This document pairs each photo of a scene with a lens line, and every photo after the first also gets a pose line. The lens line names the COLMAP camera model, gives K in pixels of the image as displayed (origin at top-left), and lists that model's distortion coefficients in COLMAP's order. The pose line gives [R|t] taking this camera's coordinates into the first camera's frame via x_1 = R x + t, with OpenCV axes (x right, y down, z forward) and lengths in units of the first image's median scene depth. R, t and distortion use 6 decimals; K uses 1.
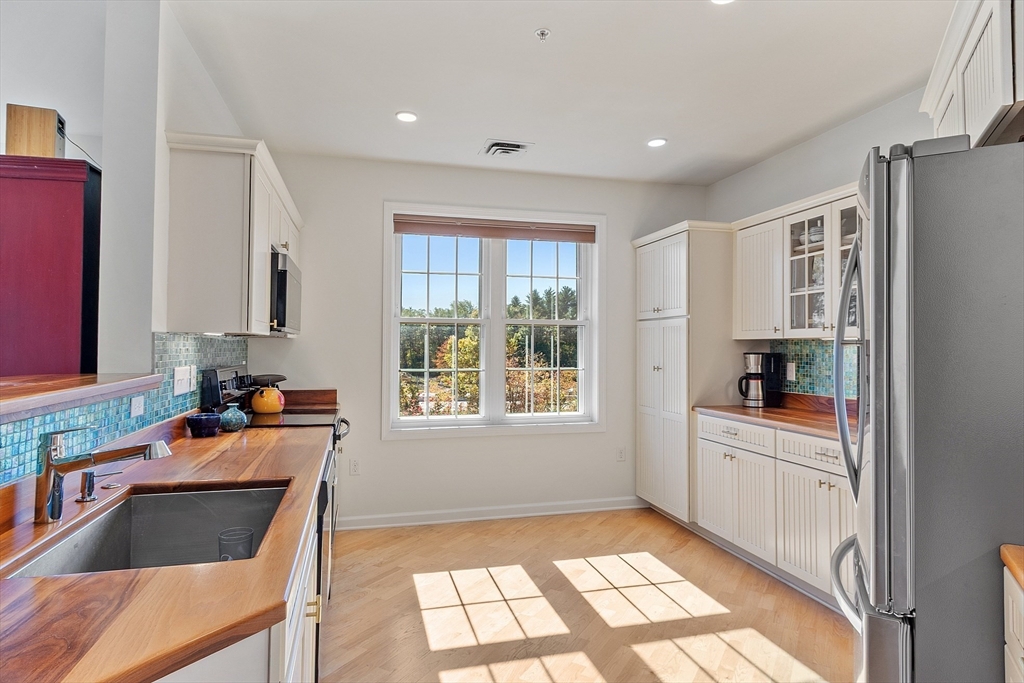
lens RADIAL K [[577.1, 0, 513.4], [0, 577.1, 328.5], [0, 0, 1]] dist [-0.000222, -0.000141]
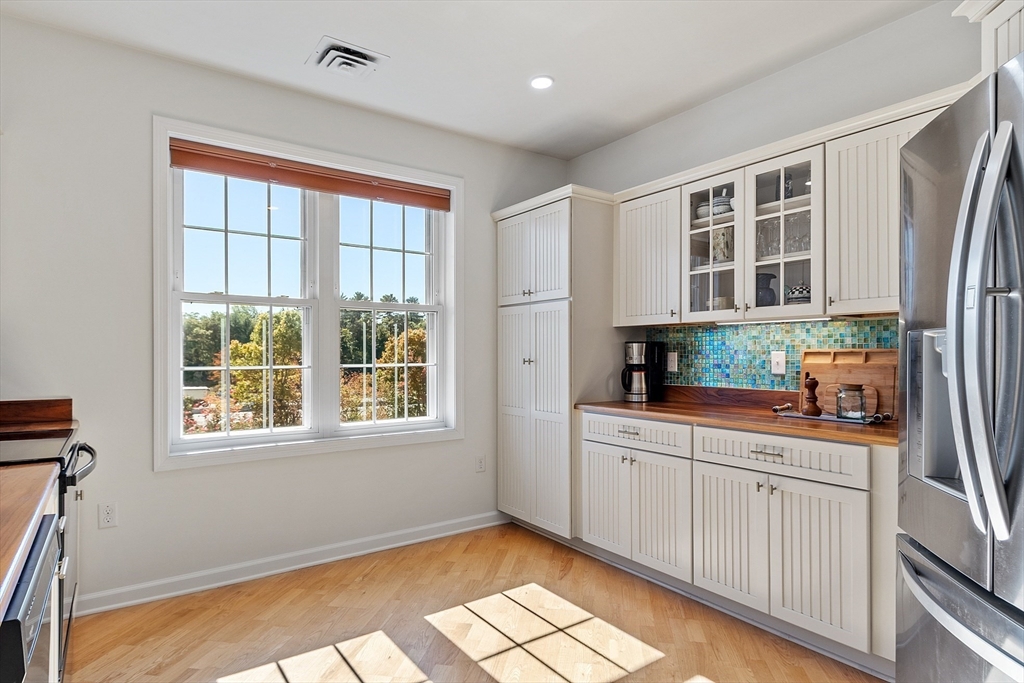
lens RADIAL K [[562.5, 0, 513.3], [0, 562.5, 352.5], [0, 0, 1]] dist [0.000627, -0.001246]
pose [[0.936206, -0.005388, 0.351412, -0.068597], [-0.005807, 0.999509, 0.030797, 0.033551], [-0.351405, -0.030873, 0.935714, 0.253444]]
